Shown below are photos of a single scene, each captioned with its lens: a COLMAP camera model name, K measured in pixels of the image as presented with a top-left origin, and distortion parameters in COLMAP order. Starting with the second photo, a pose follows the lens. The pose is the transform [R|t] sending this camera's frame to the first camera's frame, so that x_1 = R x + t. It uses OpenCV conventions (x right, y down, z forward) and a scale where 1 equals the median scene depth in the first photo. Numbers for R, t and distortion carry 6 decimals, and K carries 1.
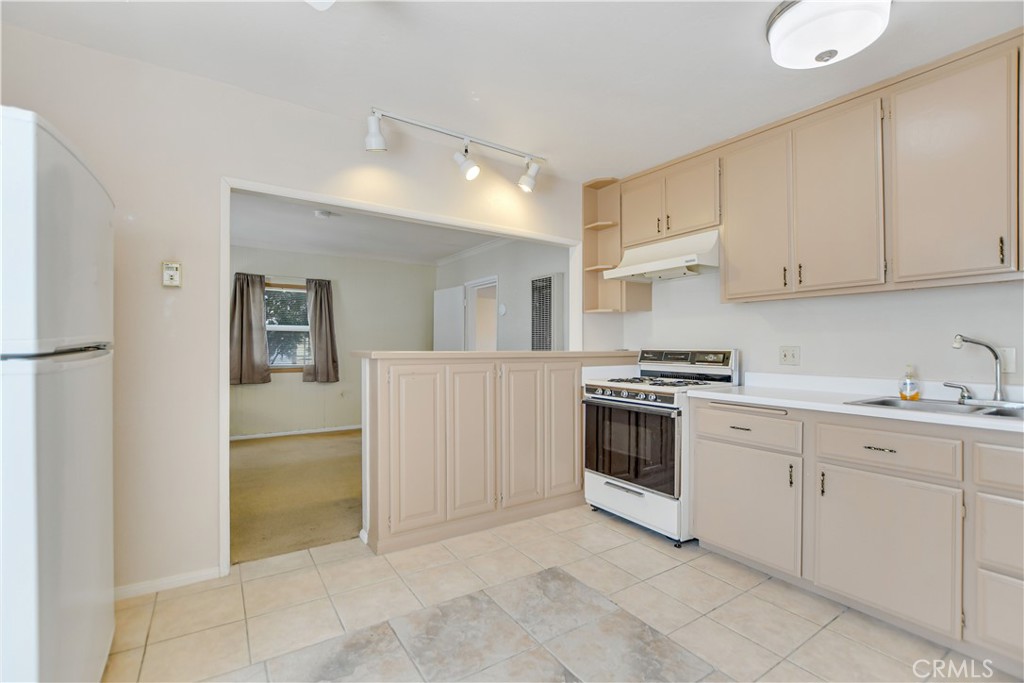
lens RADIAL K [[460.1, 0, 512.0], [0, 460.1, 346.0], [0, 0, 1]] dist [-0.012176, 0.000426]
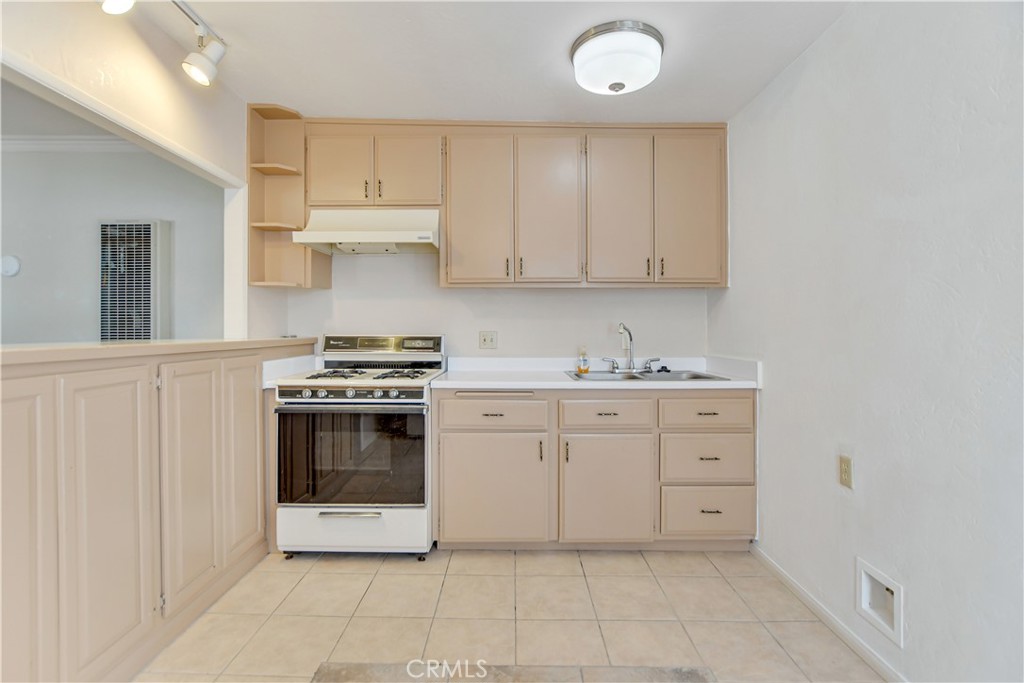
lens RADIAL K [[460.1, 0, 512.8], [0, 460.1, 325.7], [0, 0, 1]] dist [-0.012176, 0.000426]
pose [[0.553027, 0.004817, 0.833149, -0.244891], [-0.000301, 0.999984, -0.005581, -0.006540], [-0.833163, 0.002836, 0.553020, 0.319856]]
